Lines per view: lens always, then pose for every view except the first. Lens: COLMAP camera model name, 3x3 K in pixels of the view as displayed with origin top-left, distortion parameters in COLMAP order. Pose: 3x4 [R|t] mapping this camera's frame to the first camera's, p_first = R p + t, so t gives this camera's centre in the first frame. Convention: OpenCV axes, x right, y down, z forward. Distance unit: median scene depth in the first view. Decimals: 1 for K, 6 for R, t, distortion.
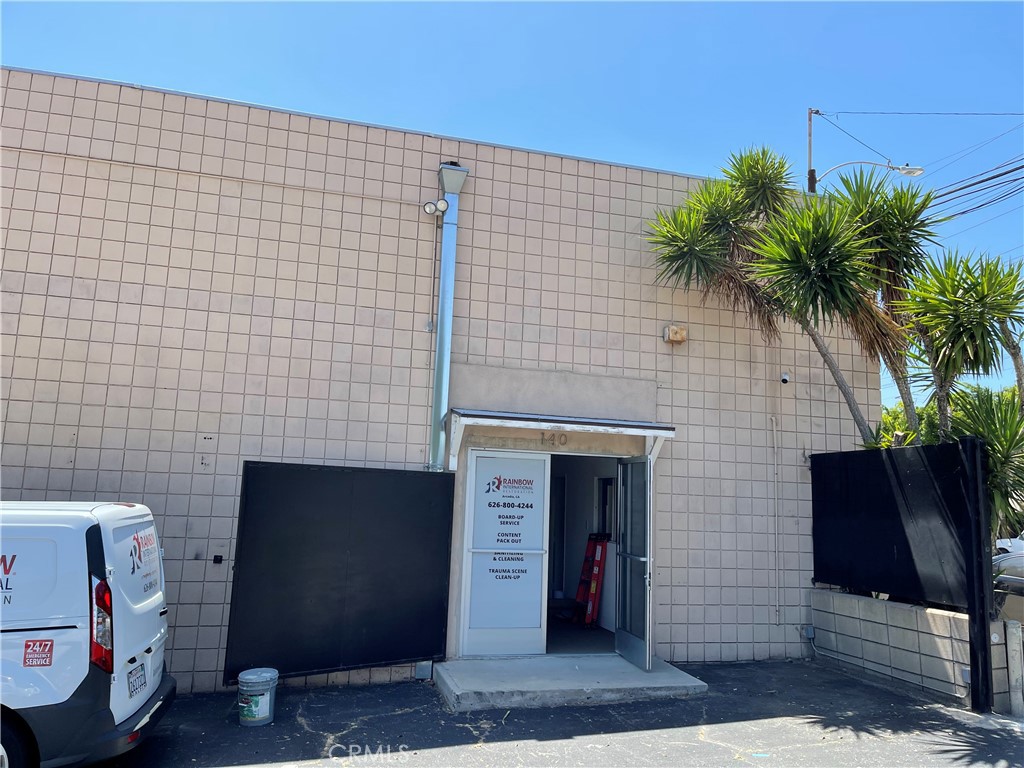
lens RADIAL K [[771.7, 0, 515.5], [0, 771.7, 387.3], [0, 0, 1]] dist [0.076470, -0.098682]
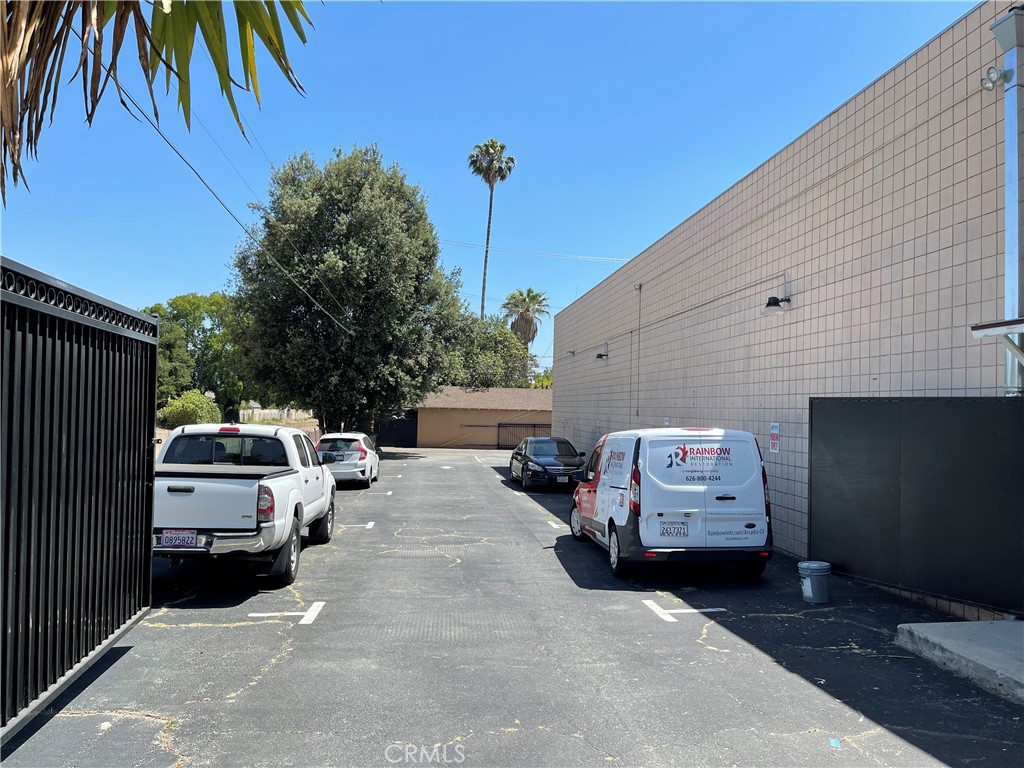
lens RADIAL K [[771.7, 0, 511.1], [0, 771.7, 385.1], [0, 0, 1]] dist [0.076470, -0.098682]
pose [[-0.165841, -0.069703, -0.983686, 0.848180], [0.120299, 0.988619, -0.090334, 0.113572], [0.978788, -0.133317, -0.155568, 0.633583]]
